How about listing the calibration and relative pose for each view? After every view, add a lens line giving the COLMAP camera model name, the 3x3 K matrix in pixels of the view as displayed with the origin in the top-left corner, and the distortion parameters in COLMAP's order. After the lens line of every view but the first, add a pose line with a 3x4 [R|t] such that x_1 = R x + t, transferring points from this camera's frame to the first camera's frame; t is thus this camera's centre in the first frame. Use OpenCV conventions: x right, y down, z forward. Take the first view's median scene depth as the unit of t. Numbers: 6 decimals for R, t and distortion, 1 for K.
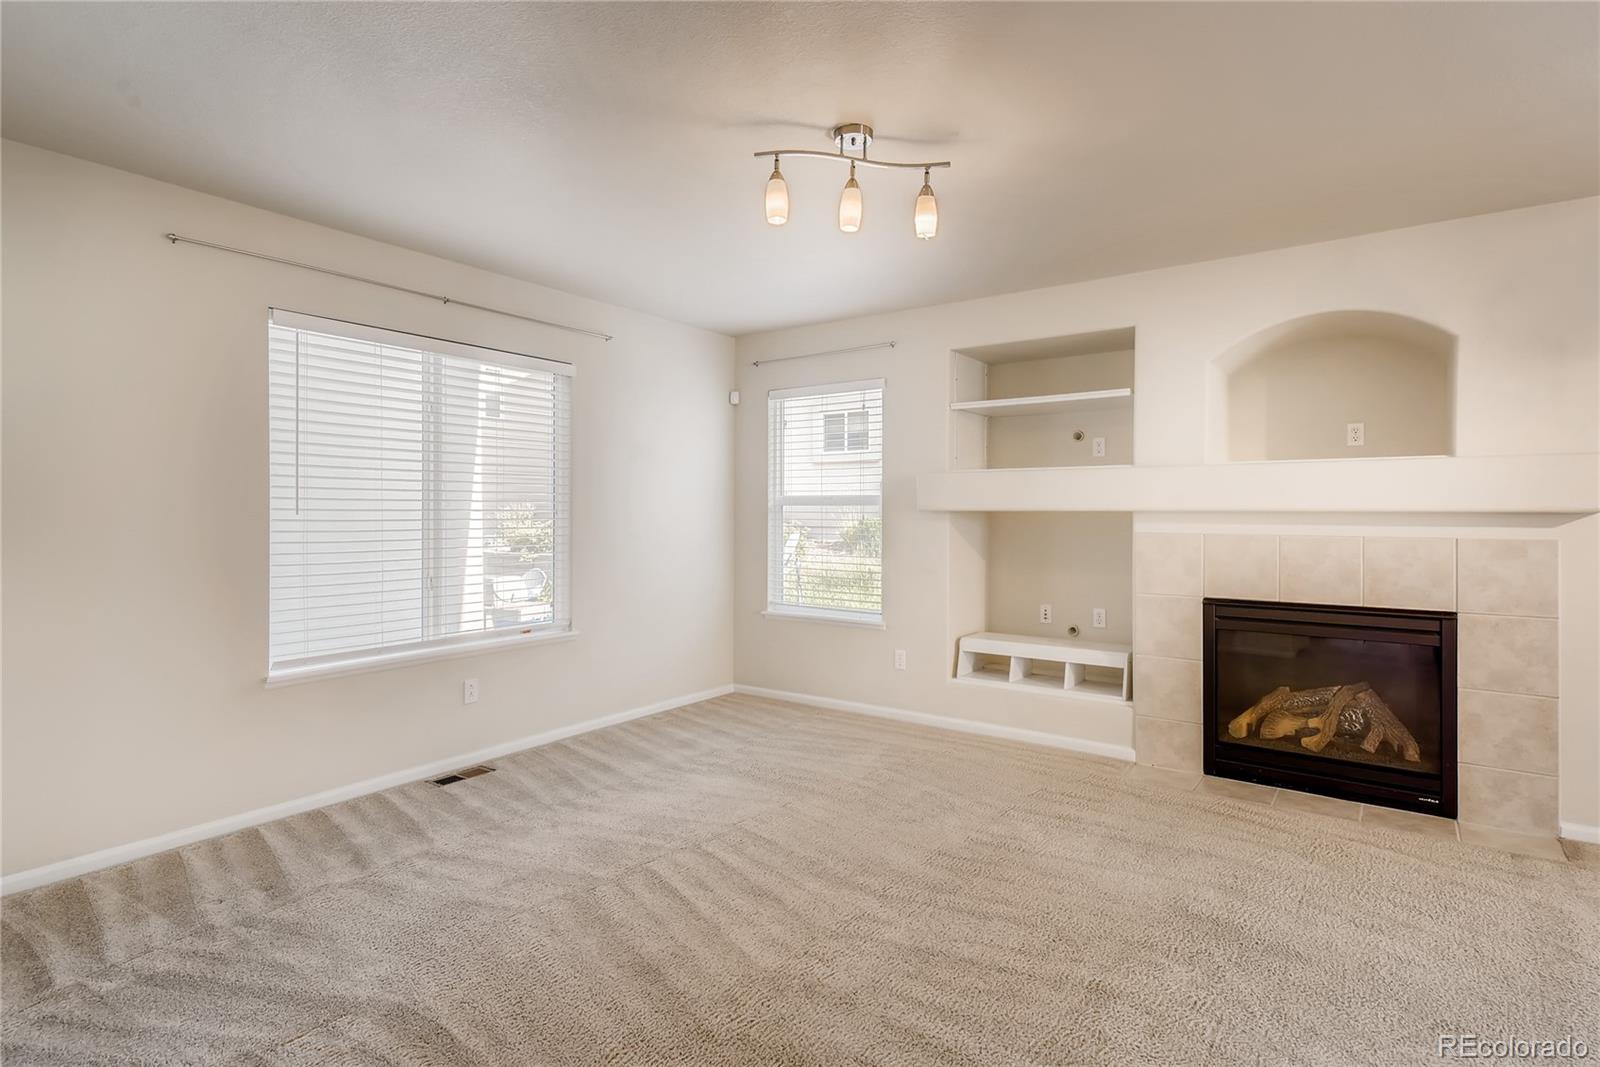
lens RADIAL K [[806.1, 0, 801.3], [0, 806.1, 523.7], [0, 0, 1]] dist [0.031353, -0.011885]
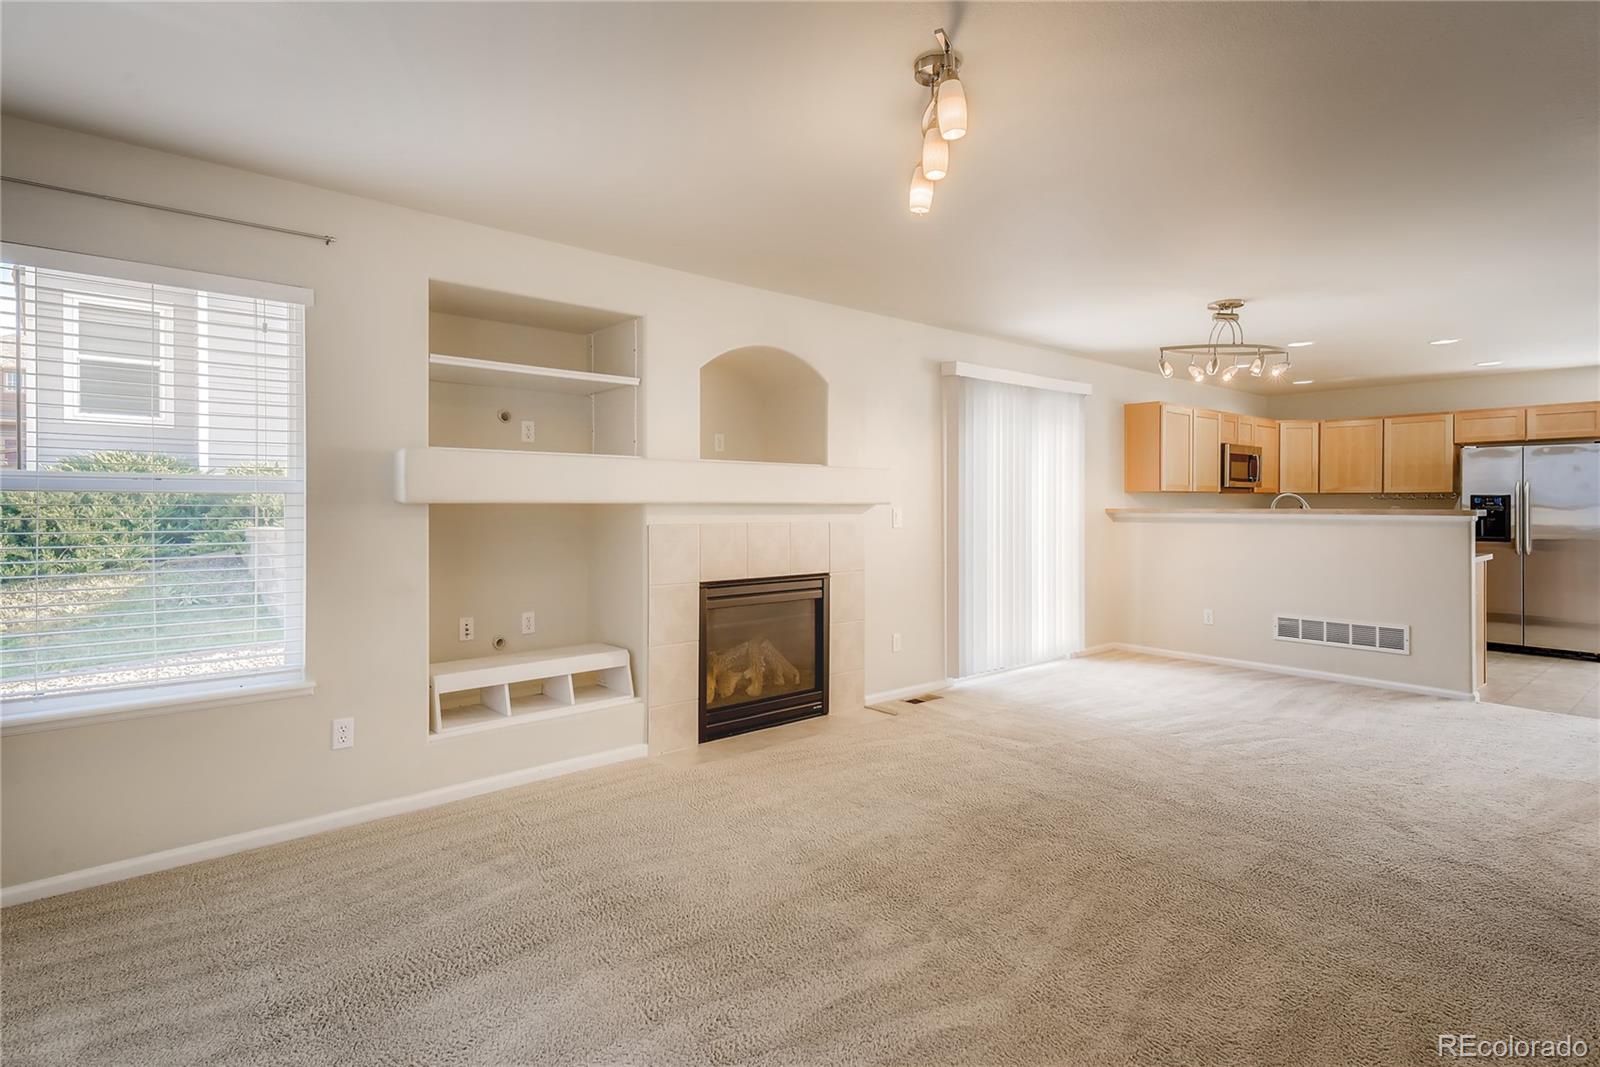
lens RADIAL K [[806.1, 0, 804.3], [0, 806.1, 503.7], [0, 0, 1]] dist [0.031353, -0.011885]
pose [[0.231132, 0.001321, 0.972922, -0.500639], [0.015560, 0.999866, -0.005055, -0.006560], [-0.972798, 0.016307, 0.231080, 0.576460]]
